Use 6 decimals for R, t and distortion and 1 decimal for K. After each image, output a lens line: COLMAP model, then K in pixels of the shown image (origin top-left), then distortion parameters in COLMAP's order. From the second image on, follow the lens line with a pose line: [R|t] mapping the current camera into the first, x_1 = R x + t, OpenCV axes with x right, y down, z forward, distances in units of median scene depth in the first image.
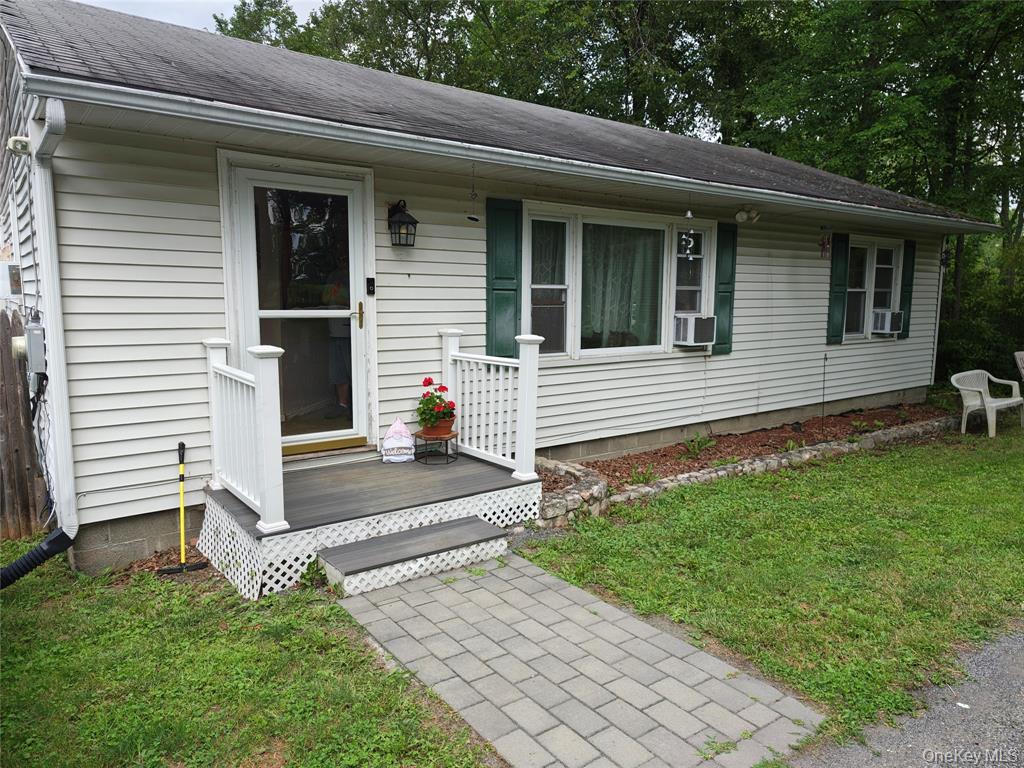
lens RADIAL K [[700.4, 0, 518.0], [0, 700.4, 393.4], [0, 0, 1]] dist [0.046090, -0.035987]
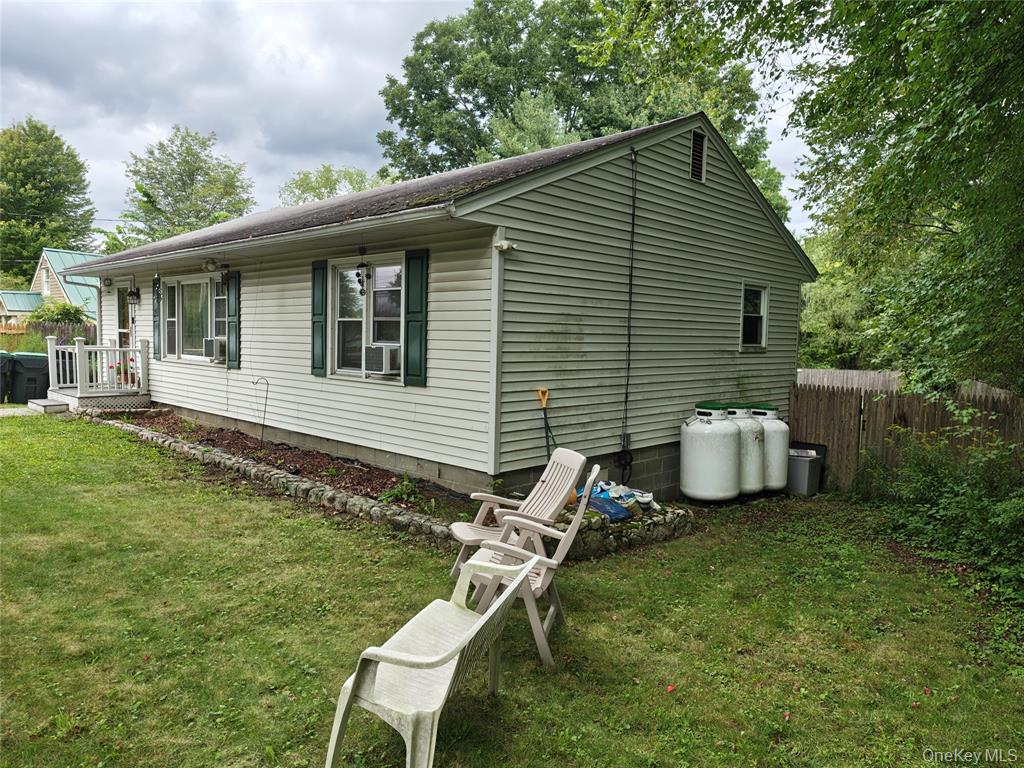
lens RADIAL K [[700.4, 0, 507.3], [0, 700.4, 385.6], [0, 0, 1]] dist [0.046090, -0.035987]
pose [[0.140621, 0.080131, -0.986815, 1.886074], [-0.144886, 0.987655, 0.059553, -0.200993], [0.979405, 0.134601, 0.150495, 1.480945]]
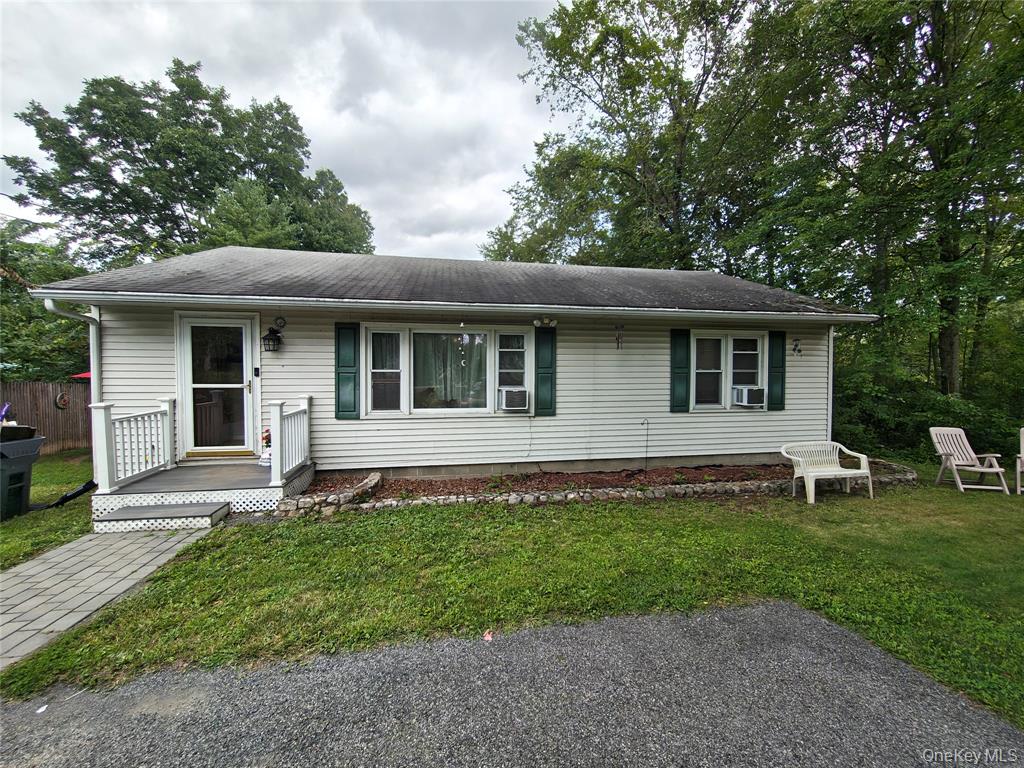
lens RADIAL K [[386.1, 0, 513.8], [0, 386.1, 384.3], [0, 0, 1]] dist [0.000919, -0.000720]
pose [[0.884223, 0.005955, -0.467027, 0.680830], [-0.060101, 0.993056, -0.101127, -0.041070], [0.463182, 0.117488, 0.878441, 0.303902]]
